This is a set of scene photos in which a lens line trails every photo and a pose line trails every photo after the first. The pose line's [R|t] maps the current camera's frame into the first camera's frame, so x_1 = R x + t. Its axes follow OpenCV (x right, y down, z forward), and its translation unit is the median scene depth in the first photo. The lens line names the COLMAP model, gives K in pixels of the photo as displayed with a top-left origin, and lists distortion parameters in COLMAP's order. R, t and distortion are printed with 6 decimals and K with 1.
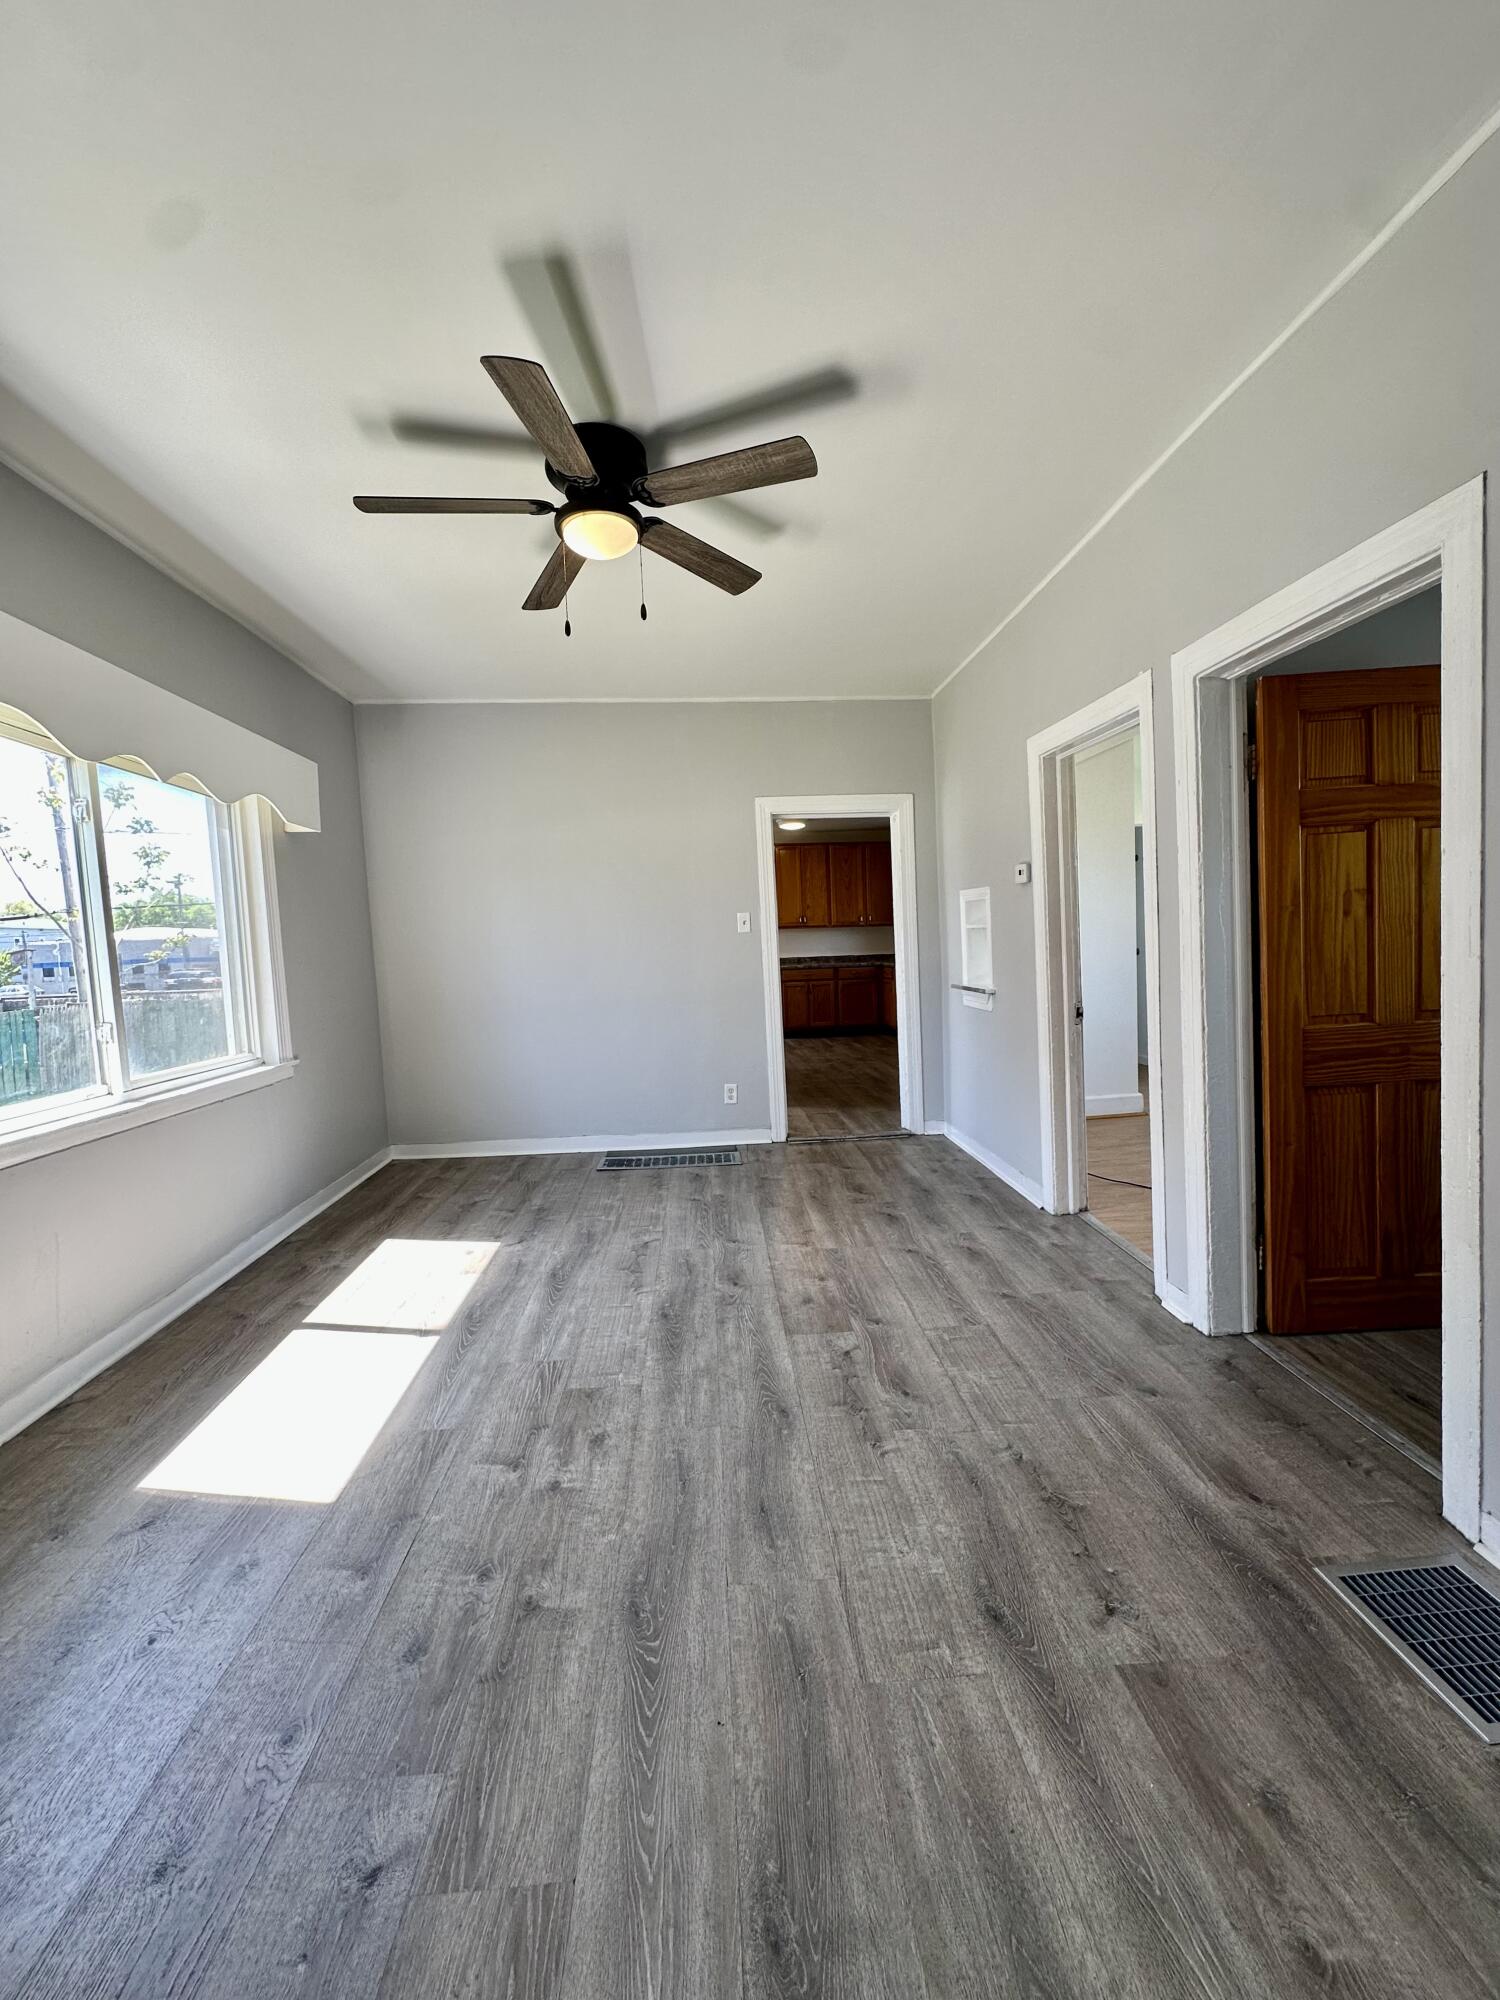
lens RADIAL K [[795.2, 0, 750.0], [0, 795.2, 1000.0], [0, 0, 1]] dist [-0.001734, 0.000333]
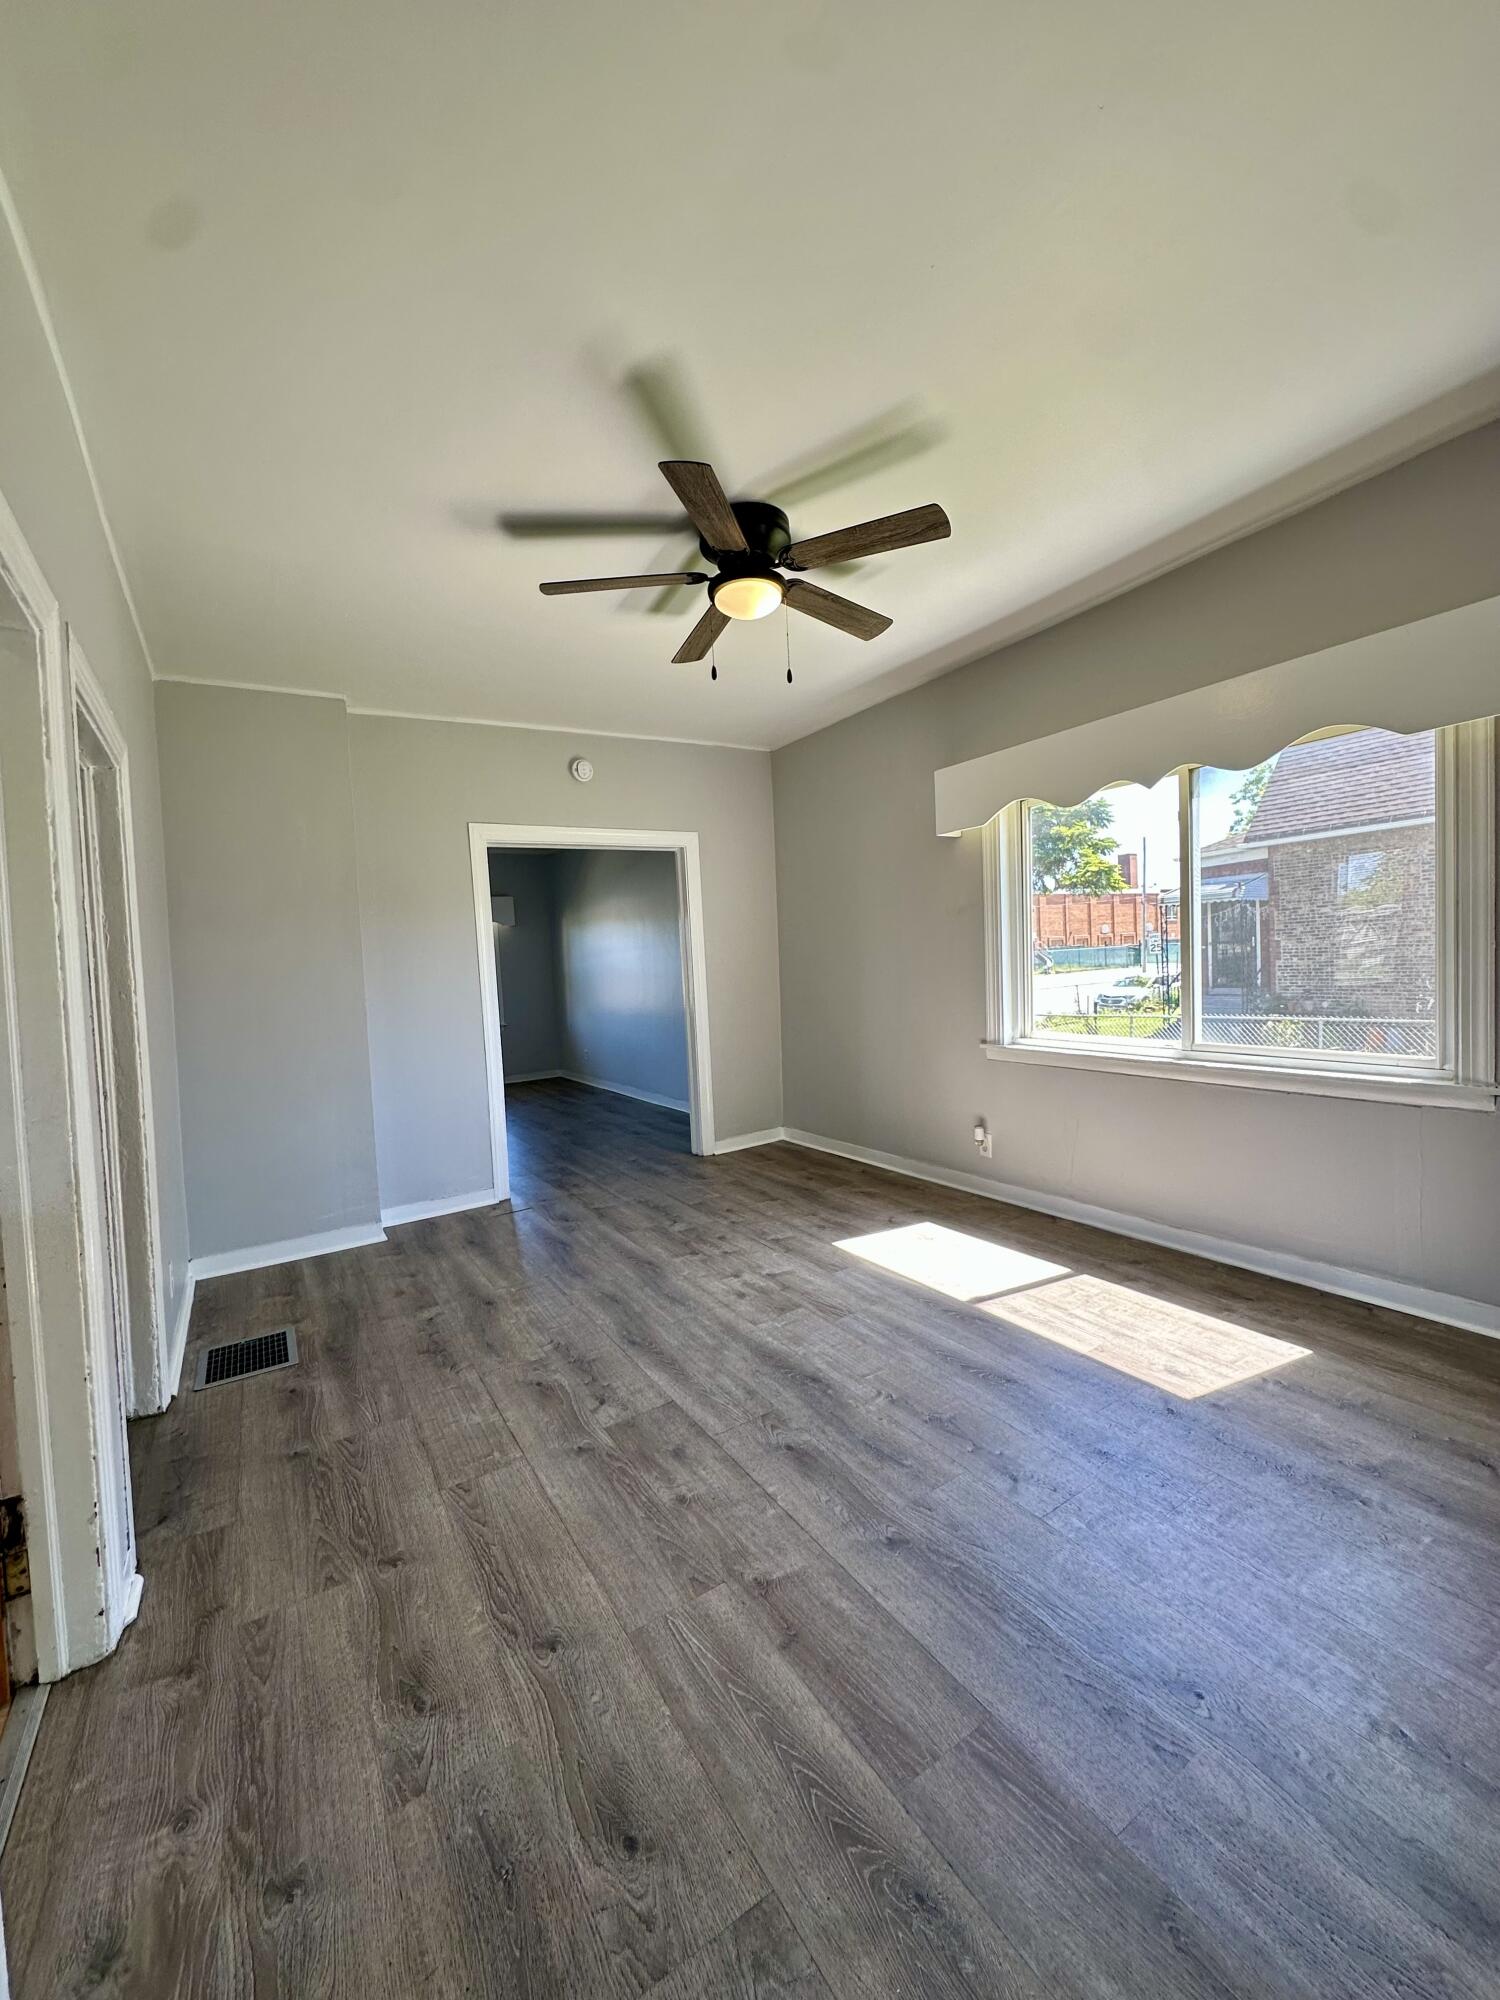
lens RADIAL K [[795.2, 0, 750.0], [0, 795.2, 1000.0], [0, 0, 1]] dist [-0.001734, 0.000333]
pose [[-0.876676, 0.109976, -0.468343, 0.355093], [0.053505, 0.989769, 0.132264, -0.161396], [0.478097, 0.090894, -0.873591, 1.838723]]
